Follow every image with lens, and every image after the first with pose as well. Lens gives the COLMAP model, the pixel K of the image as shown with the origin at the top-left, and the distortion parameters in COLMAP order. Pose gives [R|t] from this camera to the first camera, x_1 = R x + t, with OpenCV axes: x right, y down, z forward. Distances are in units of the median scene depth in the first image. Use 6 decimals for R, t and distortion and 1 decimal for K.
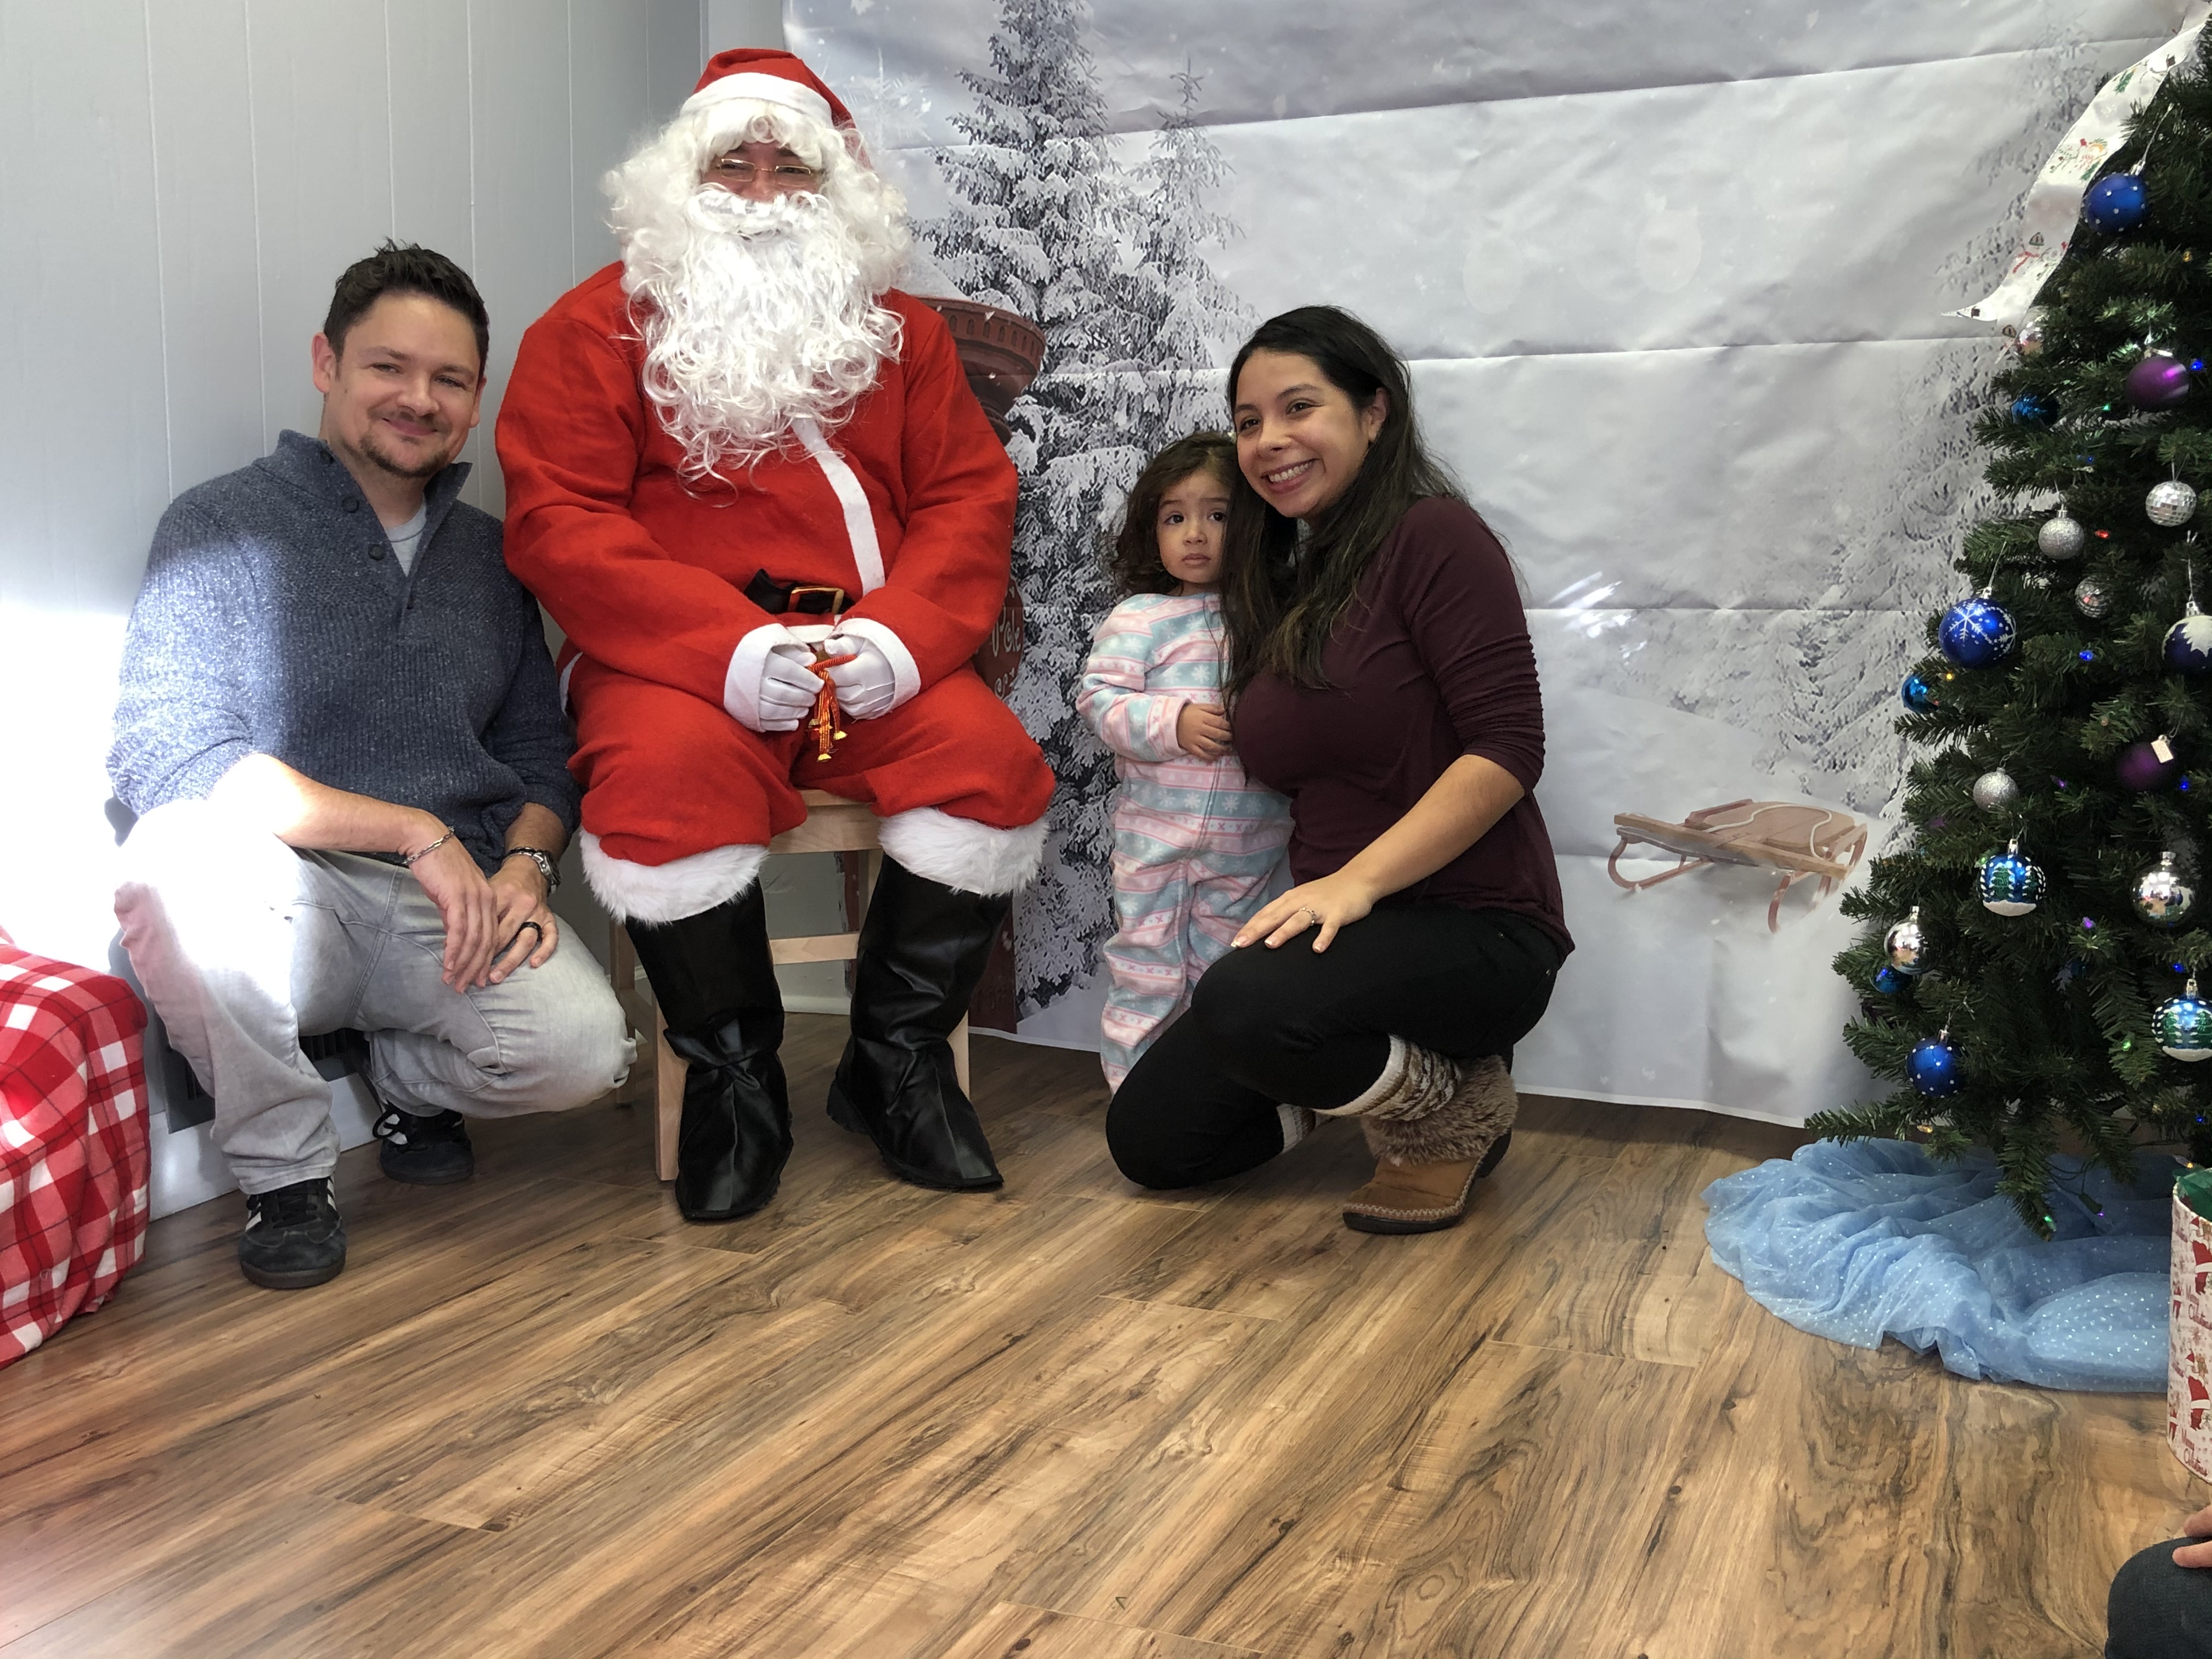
lens RADIAL K [[2128.5, 0, 1125.1], [0, 2128.5, 810.8], [0, 0, 1]] dist [0.008125, 0.000000]
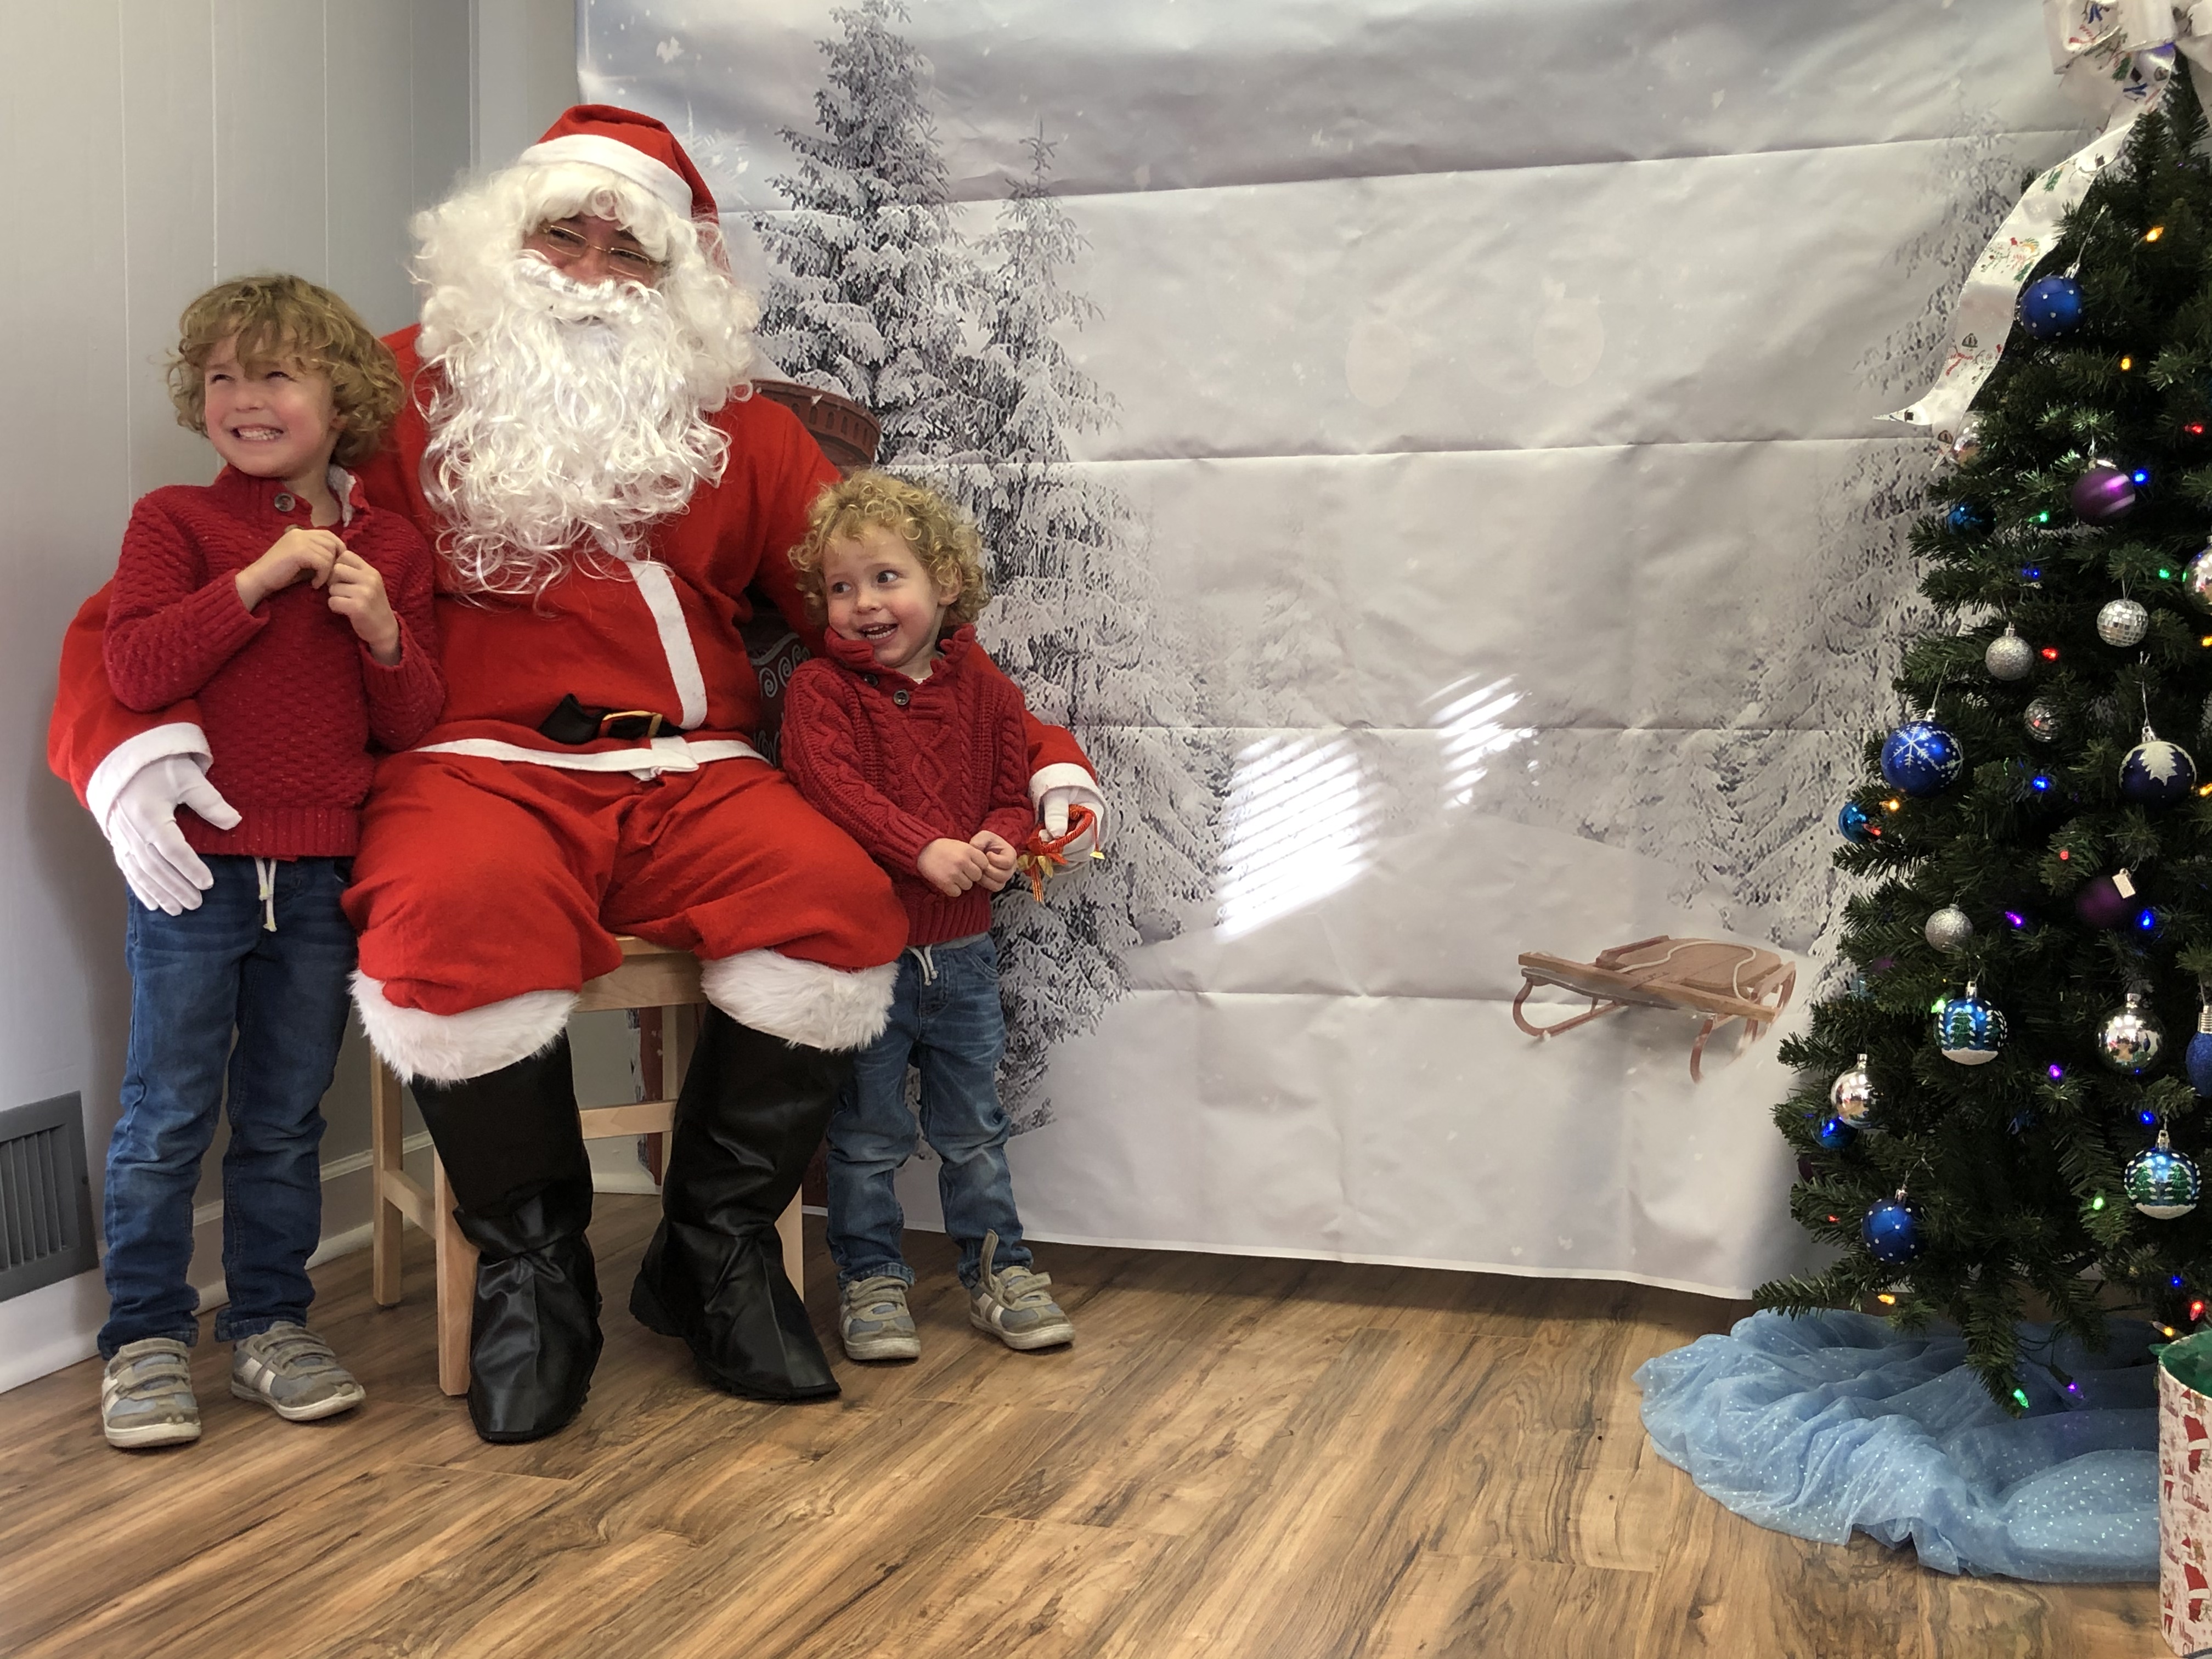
lens RADIAL K [[2439.3, 0, 1119.7], [0, 2439.3, 804.7], [0, 0, 1]] dist [0.003934, 0.000000]
pose [[0.995065, -0.006074, 0.099044, -0.048068], [0.011450, 0.998486, -0.053799, -0.009002], [-0.098567, 0.054667, 0.993628, -0.019499]]
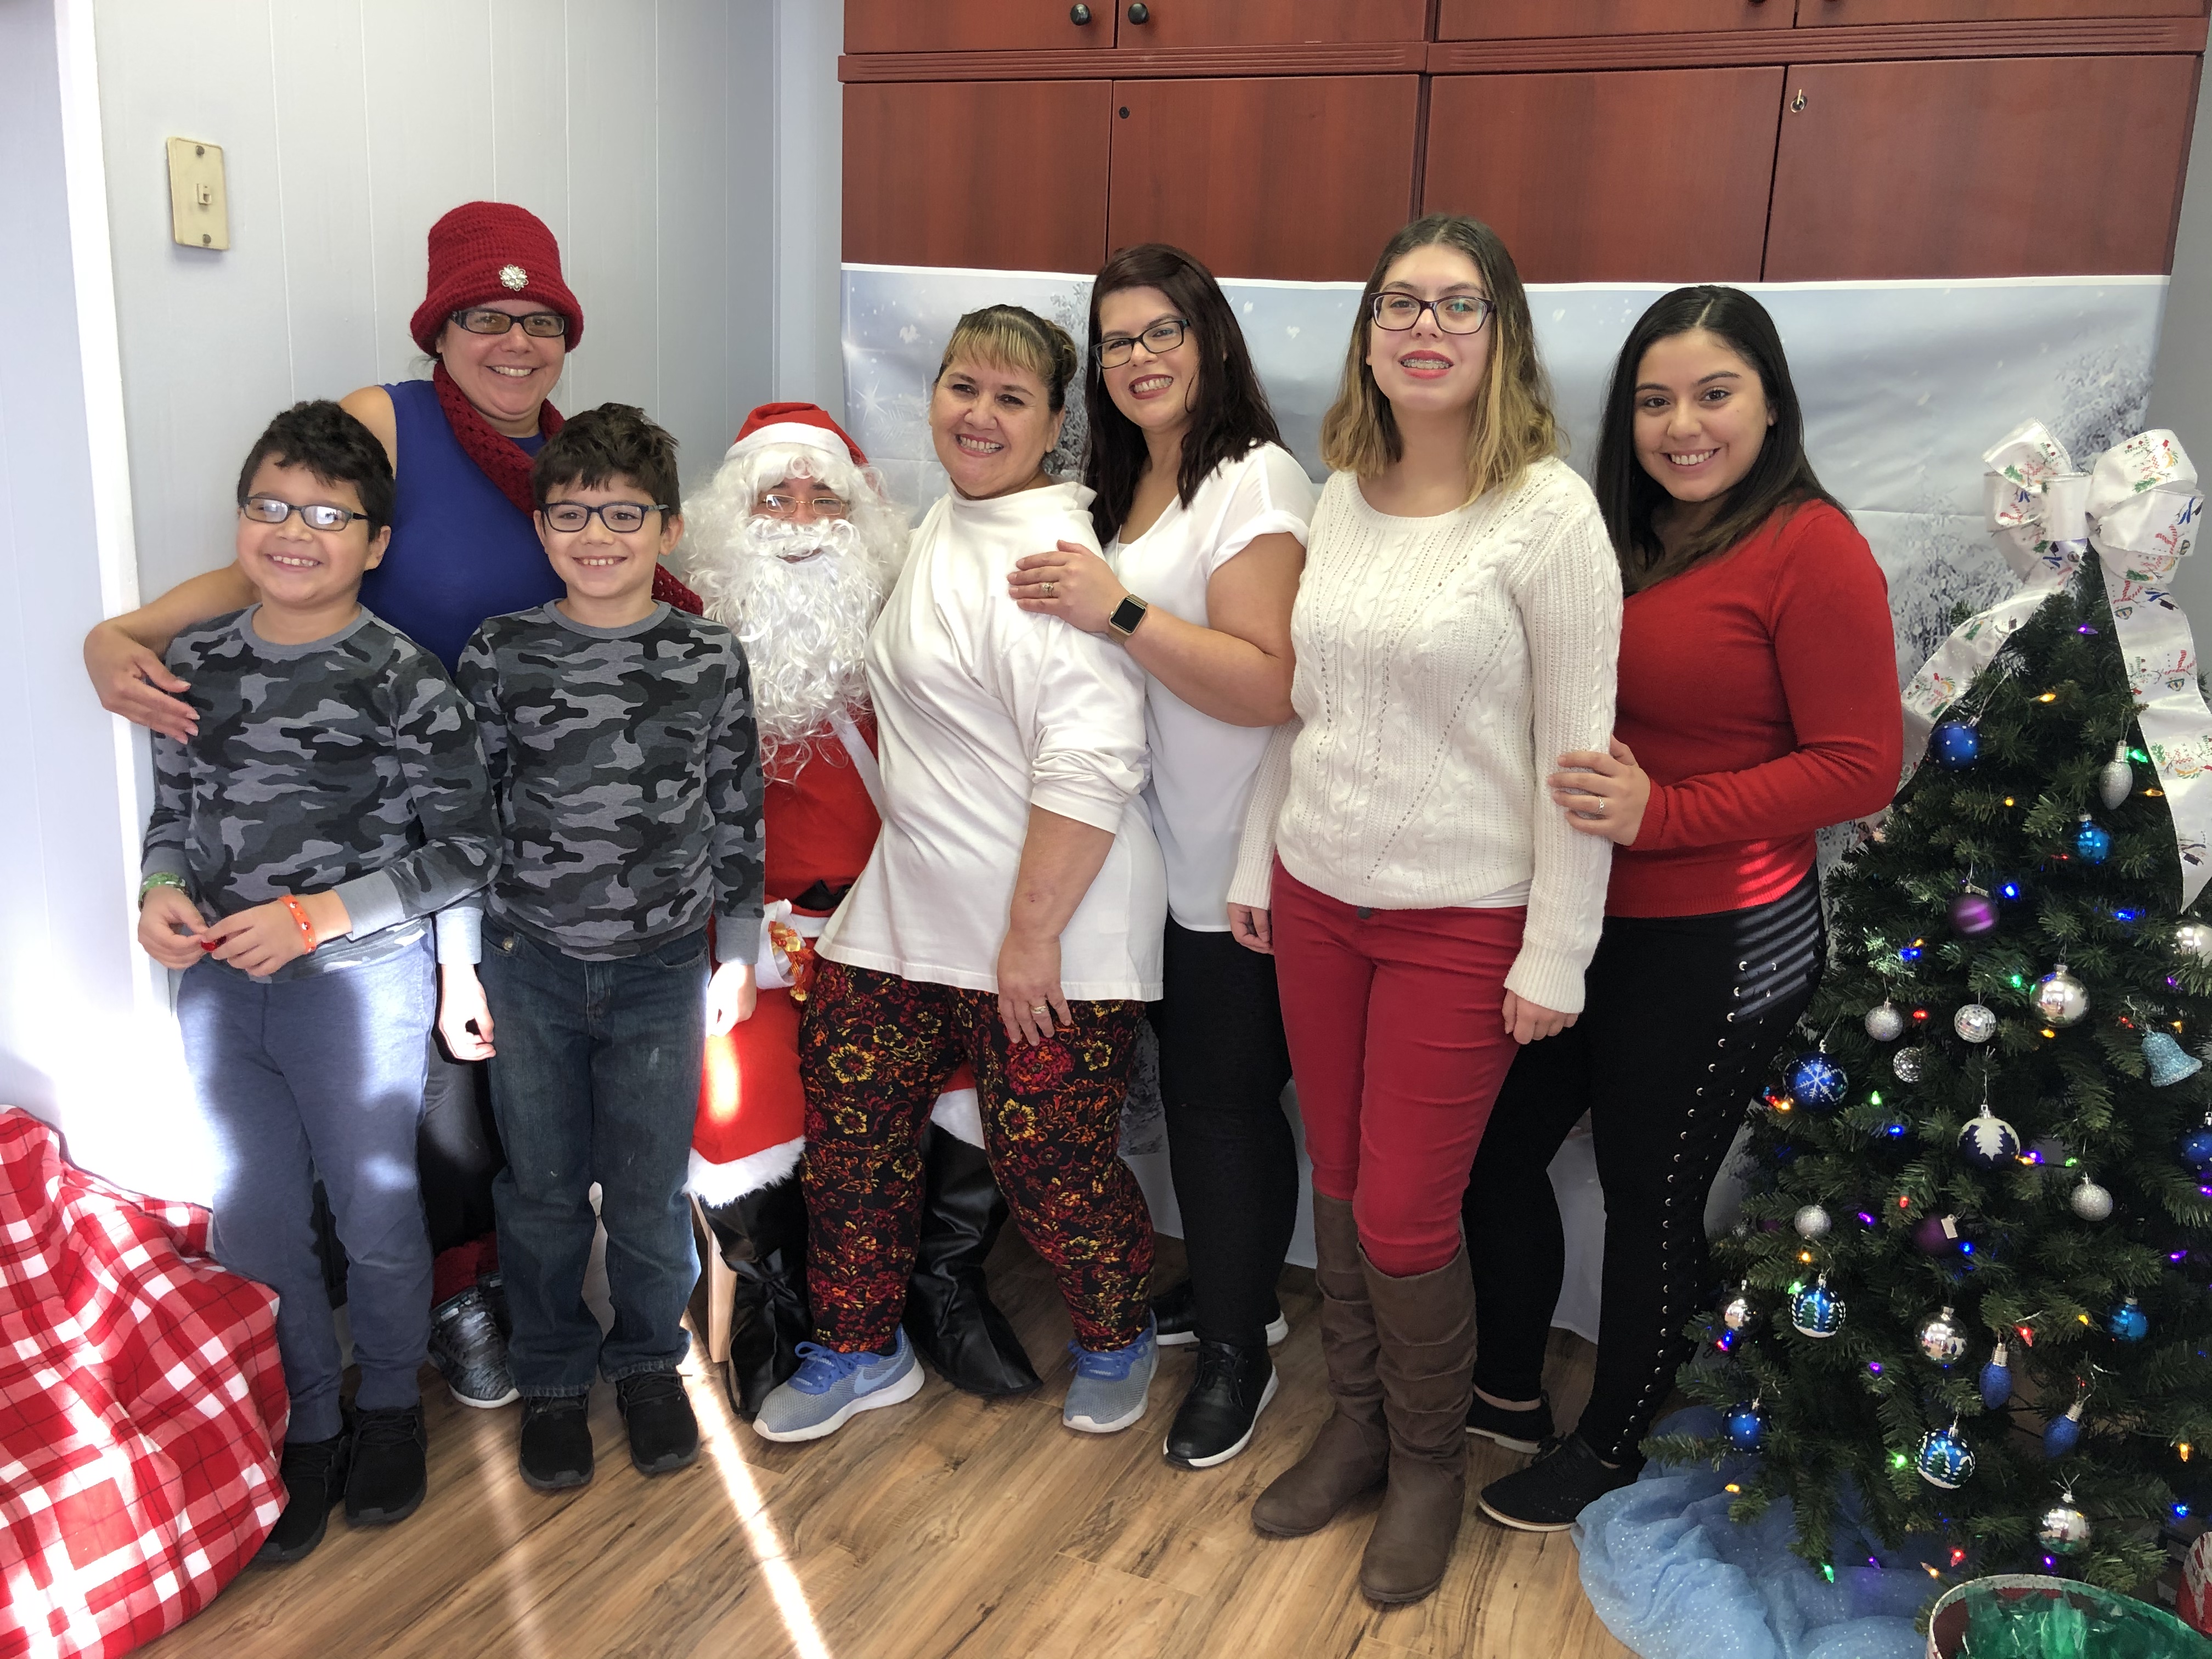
lens RADIAL K [[1826.3, 0, 1106.1], [0, 1826.3, 806.0], [0, 0, 1]] dist [0.007390, 0.005886]
pose [[0.999002, 0.042179, -0.014713, 0.012068], [-0.040372, 0.993464, 0.106764, -0.293617], [0.019120, -0.106063, 0.994176, -0.011036]]
